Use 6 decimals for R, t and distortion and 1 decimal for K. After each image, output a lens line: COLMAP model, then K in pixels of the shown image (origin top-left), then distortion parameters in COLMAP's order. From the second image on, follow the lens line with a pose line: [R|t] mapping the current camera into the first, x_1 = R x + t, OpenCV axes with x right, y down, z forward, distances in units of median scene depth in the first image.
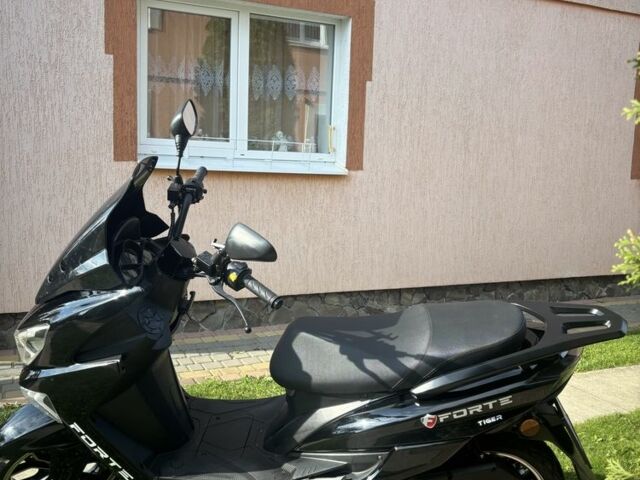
lens RADIAL K [[673.7, 0, 321.5], [0, 673.7, 226.4], [0, 0, 1]] dist [0.343075, -1.017902]
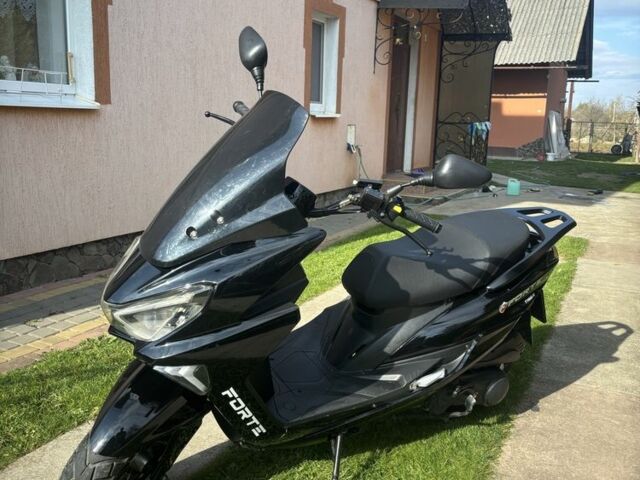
lens RADIAL K [[673.7, 0, 321.5], [0, 673.7, 226.4], [0, 0, 1]] dist [0.343075, -1.017902]
pose [[0.772316, -0.114979, 0.624746, -0.324211], [0.056599, 0.992026, 0.112606, -0.008600], [-0.632712, -0.051608, 0.772666, 0.096037]]
